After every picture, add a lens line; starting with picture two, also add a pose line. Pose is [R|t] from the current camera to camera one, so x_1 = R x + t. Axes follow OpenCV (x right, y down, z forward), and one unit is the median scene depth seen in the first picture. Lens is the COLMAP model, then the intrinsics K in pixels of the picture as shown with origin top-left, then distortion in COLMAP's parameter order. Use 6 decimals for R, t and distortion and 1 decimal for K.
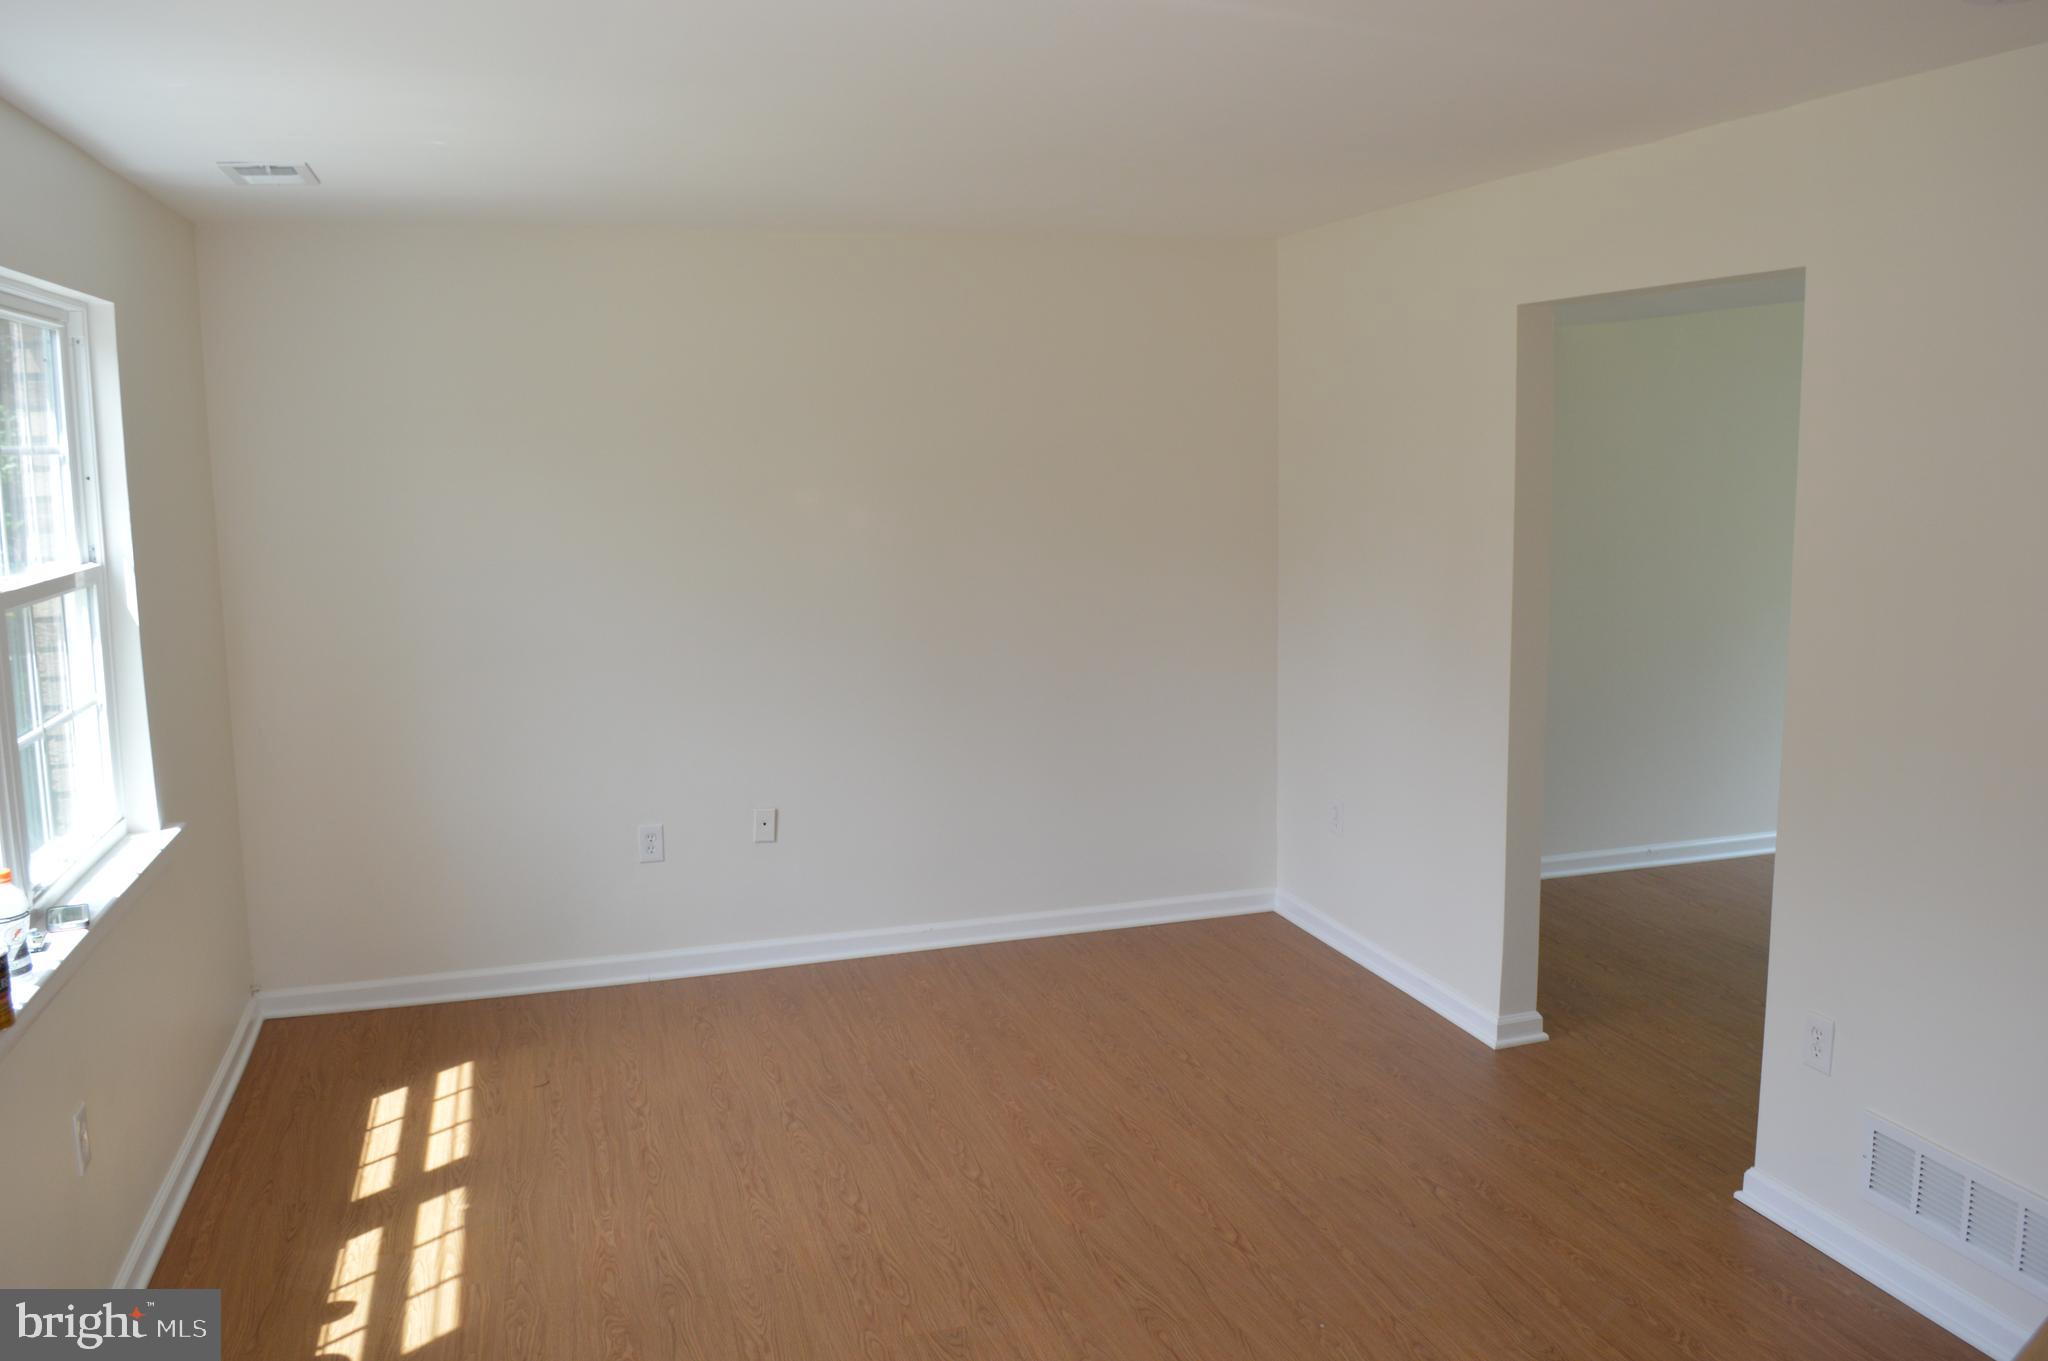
lens RADIAL K [[1643.0, 0, 1024.0], [0, 1643.0, 680.5], [0, 0, 1]] dist [-0.080187, 0.000075]
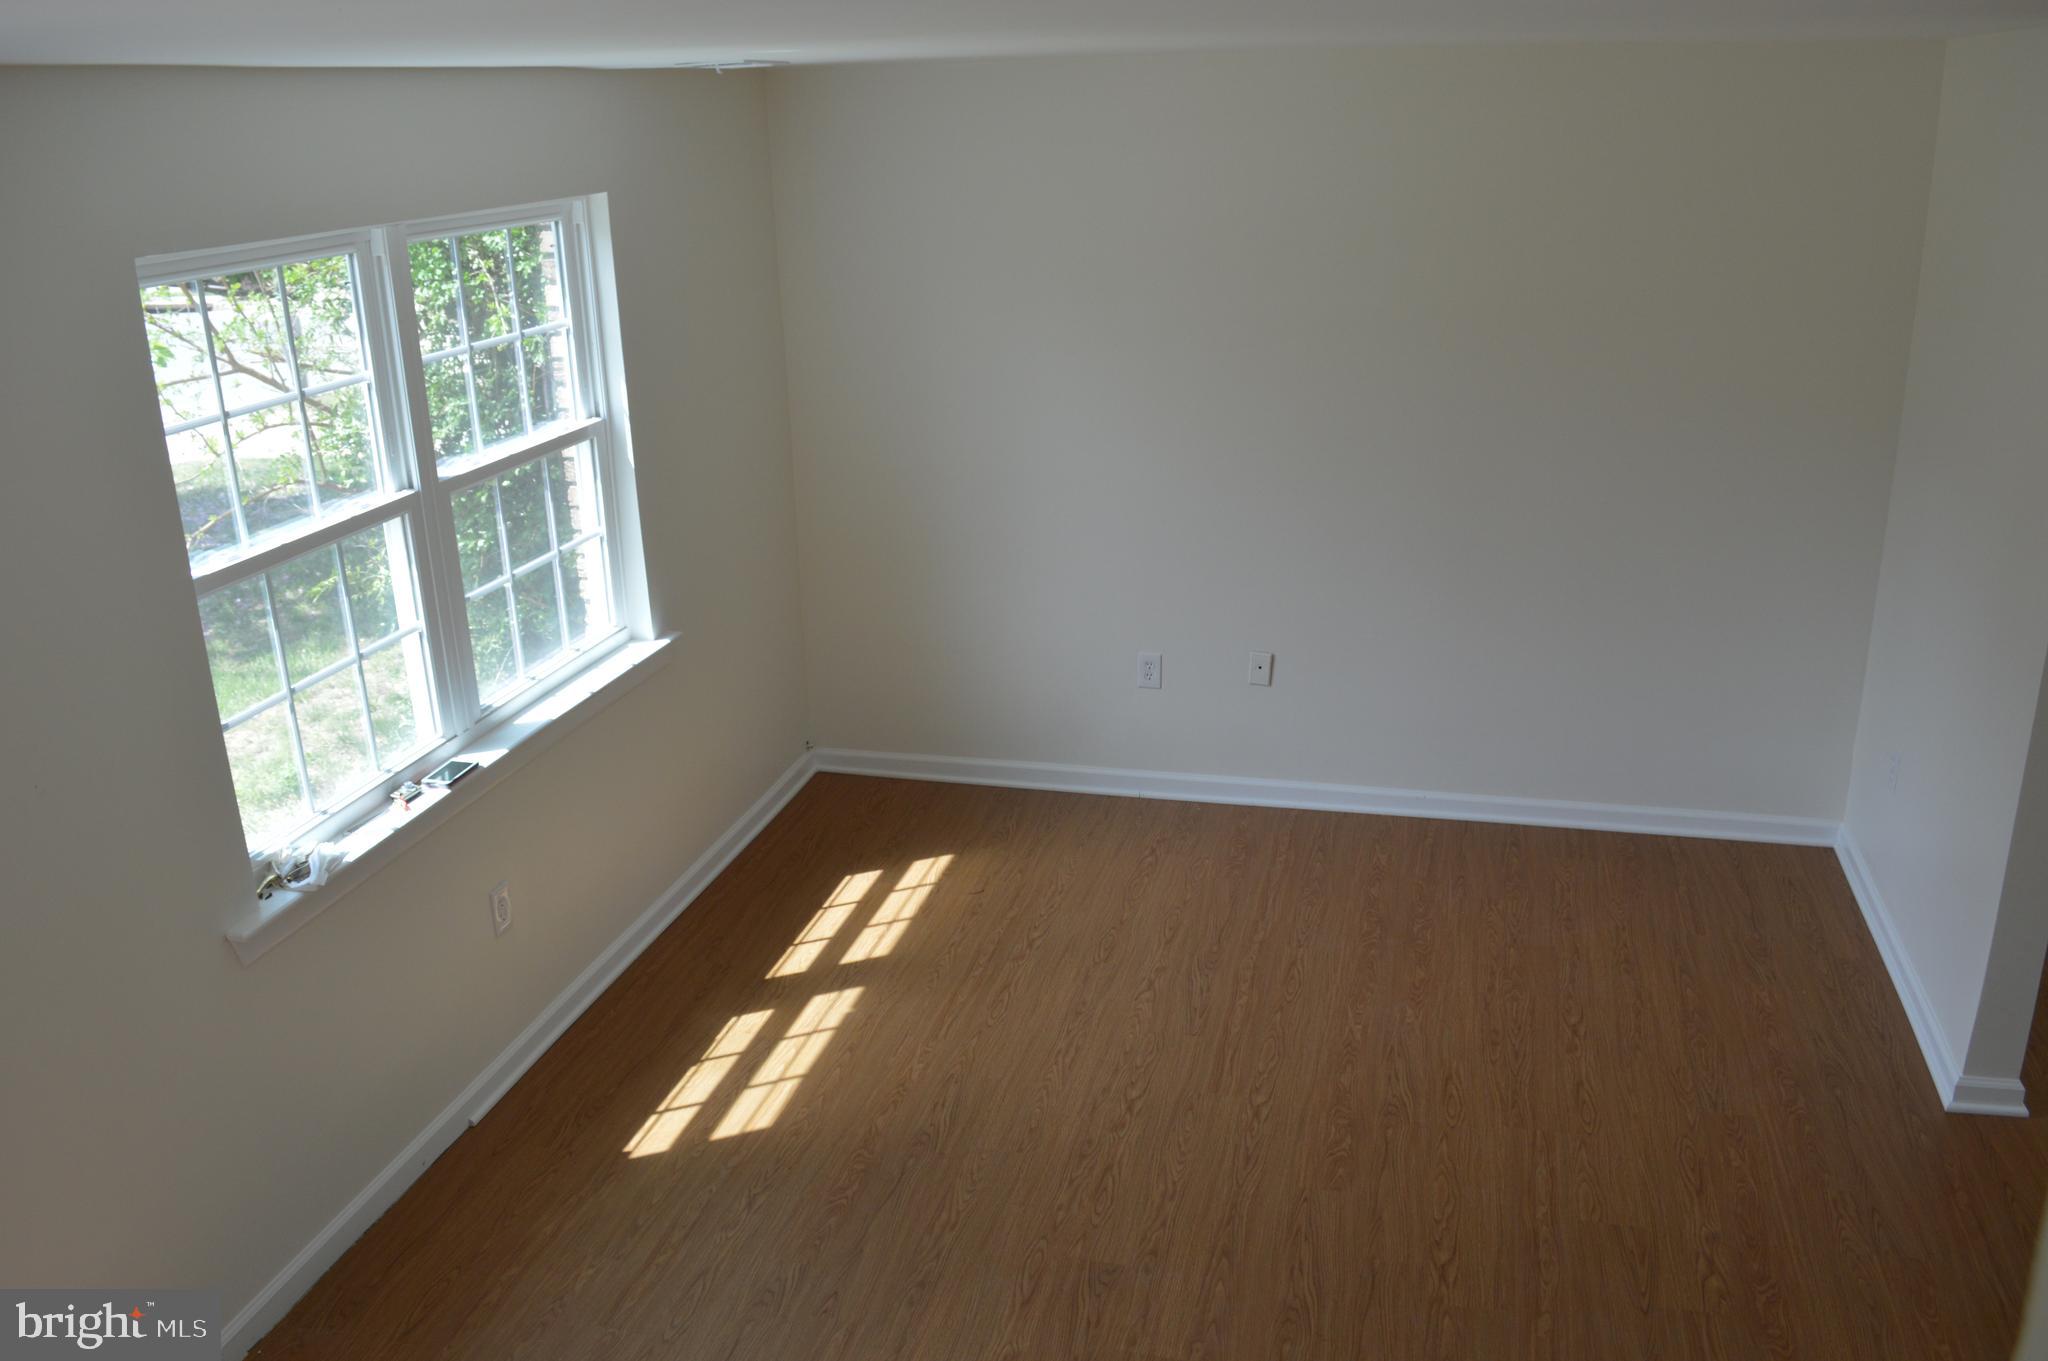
lens RADIAL K [[1644.3, 0, 1021.0], [0, 1644.3, 668.3], [0, 0, 1]] dist [-0.071730, 0.004004]
pose [[0.849525, 0.167983, -0.500088, 0.318122], [-0.064583, 0.973935, 0.217441, -0.175210], [0.523580, -0.152425, 0.838231, 0.121688]]
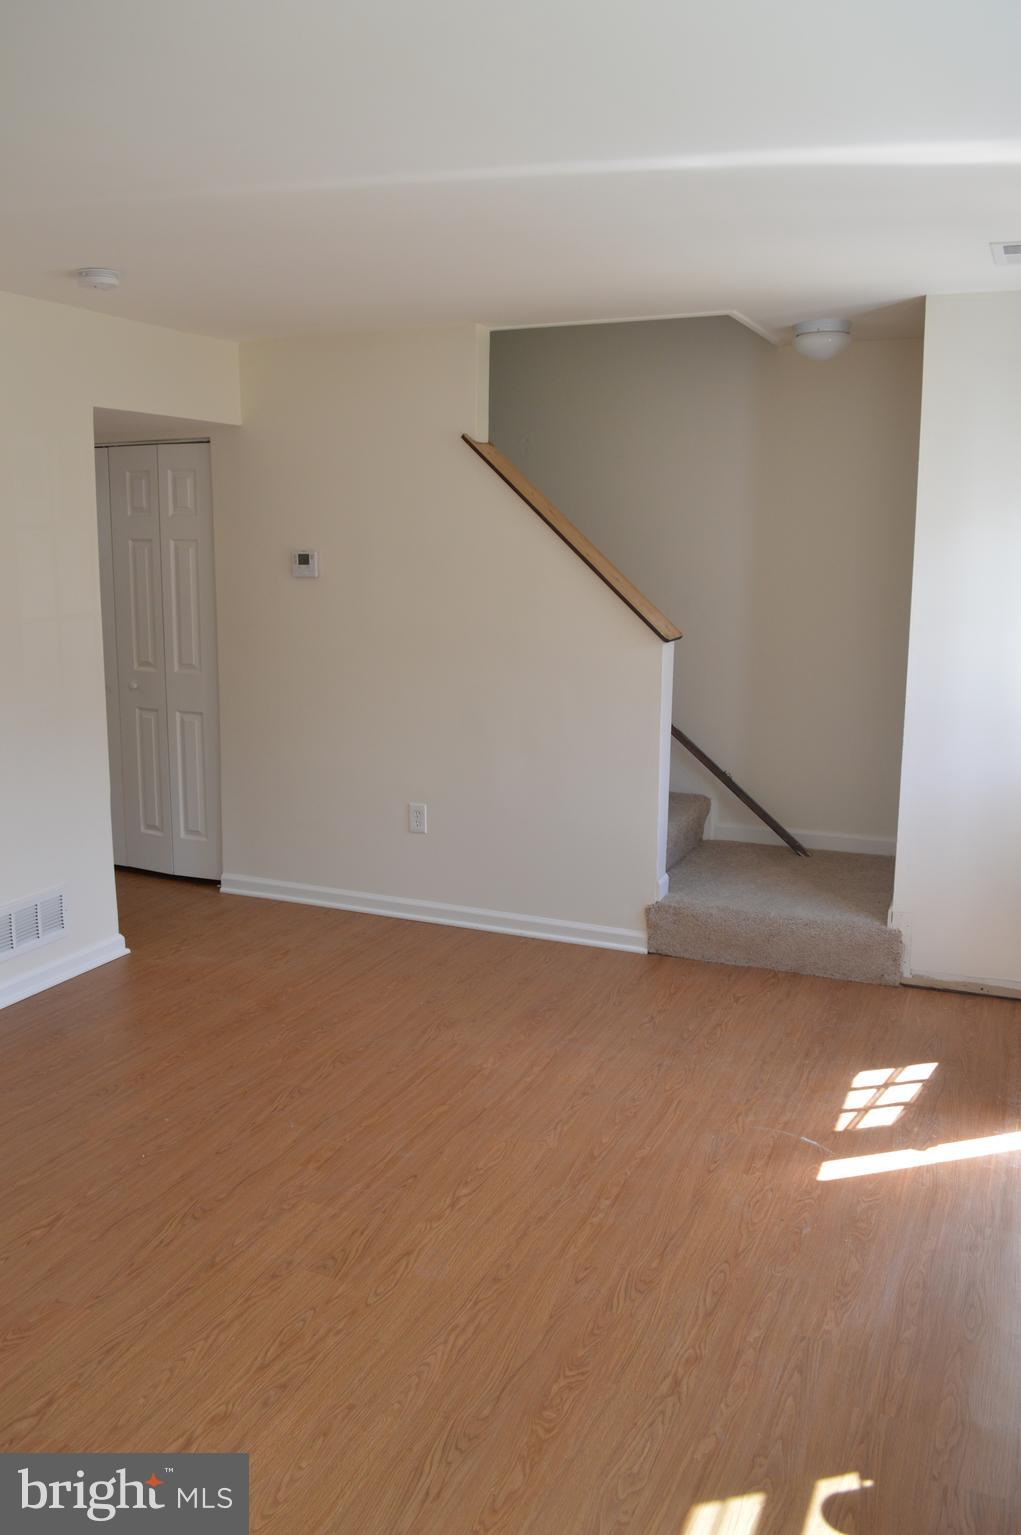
lens RADIAL K [[1231.5, 0, 500.3], [0, 1231.5, 770.8], [0, 0, 1]] dist [-0.080187, 0.000075]
pose [[-0.755945, -0.109058, 0.645487, -0.554074], [0.104953, 0.953080, 0.283942, -0.133748], [-0.646167, 0.282390, -0.709030, 1.218517]]
